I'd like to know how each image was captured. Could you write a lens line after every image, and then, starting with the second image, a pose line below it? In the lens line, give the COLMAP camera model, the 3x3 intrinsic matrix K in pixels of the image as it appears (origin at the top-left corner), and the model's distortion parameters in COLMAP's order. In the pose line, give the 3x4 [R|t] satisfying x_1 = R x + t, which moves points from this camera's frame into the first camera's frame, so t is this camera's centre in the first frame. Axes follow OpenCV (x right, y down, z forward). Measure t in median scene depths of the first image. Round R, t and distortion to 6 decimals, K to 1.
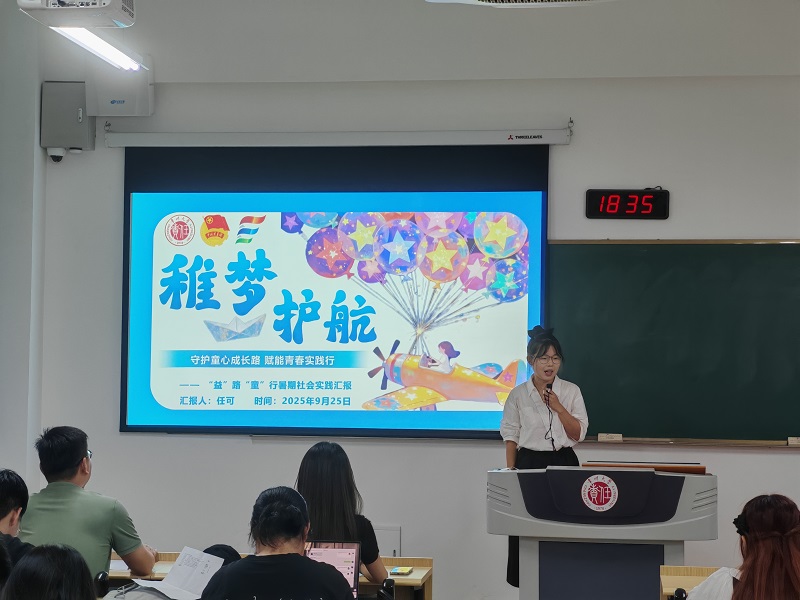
lens RADIAL K [[1563.2, 0, 403.0], [0, 1563.2, 294.2], [0, 0, 1]] dist [0.134081, 0.000000]
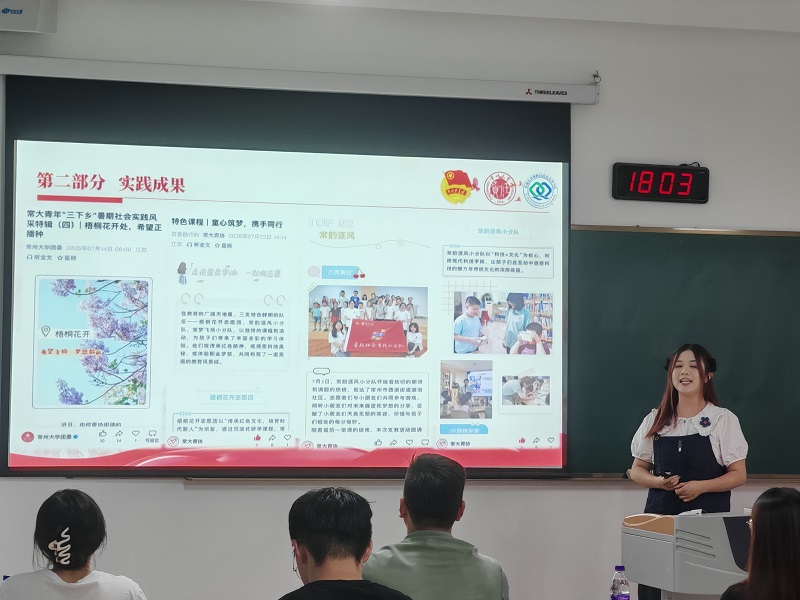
lens RADIAL K [[2230.8, 0, 399.2], [0, 2230.8, 304.4], [0, 0, 1]] dist [0.101482, 0.000000]
pose [[0.916315, 0.014694, 0.400189, -0.436715], [-0.019364, 0.999783, 0.007627, -0.001475], [-0.399990, -0.014738, 0.916401, 0.004797]]
